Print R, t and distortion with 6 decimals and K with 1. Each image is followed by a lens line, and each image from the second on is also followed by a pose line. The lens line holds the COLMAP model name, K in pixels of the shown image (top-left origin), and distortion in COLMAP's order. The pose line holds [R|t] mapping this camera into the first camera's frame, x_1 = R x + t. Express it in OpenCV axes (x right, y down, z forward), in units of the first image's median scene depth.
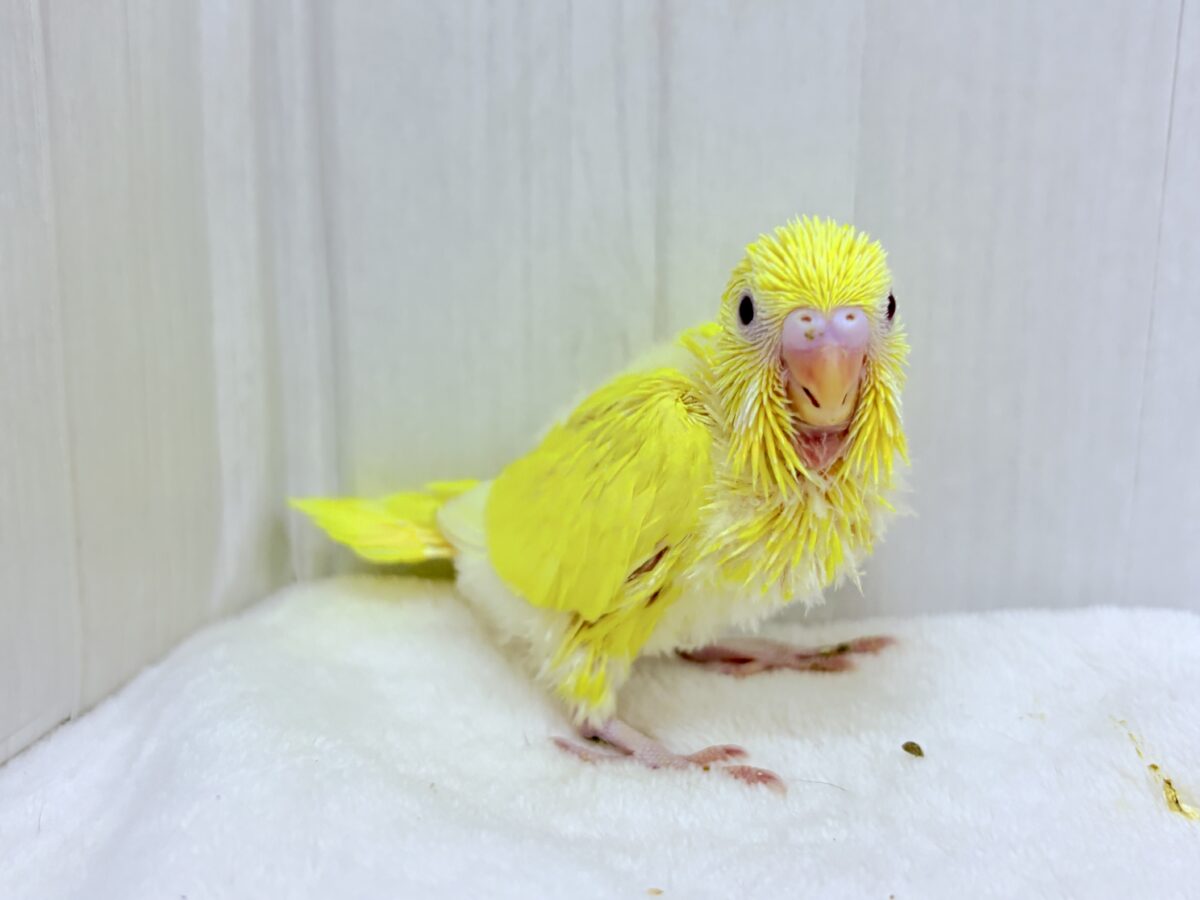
lens RADIAL K [[1636.1, 0, 577.5], [0, 1636.1, 447.4], [0, 0, 1]] dist [0.175924, -0.733596]
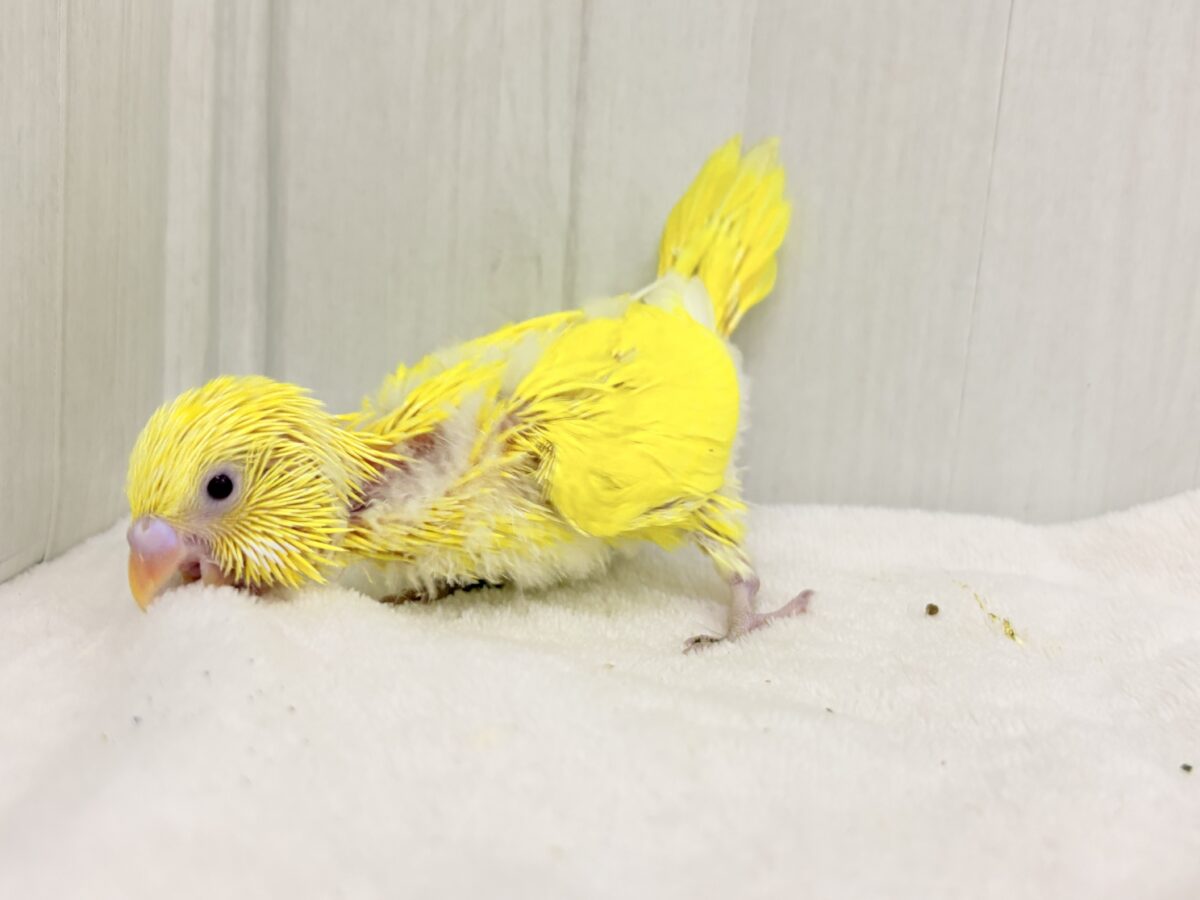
lens RADIAL K [[1636.1, 0, 577.5], [0, 1636.1, 447.4], [0, 0, 1]] dist [0.175924, -0.733596]
pose [[0.988012, 0.038787, 0.149428, -0.114953], [-0.033422, 0.998709, -0.038247, 0.111996], [-0.150719, 0.032794, 0.988033, -0.137738]]
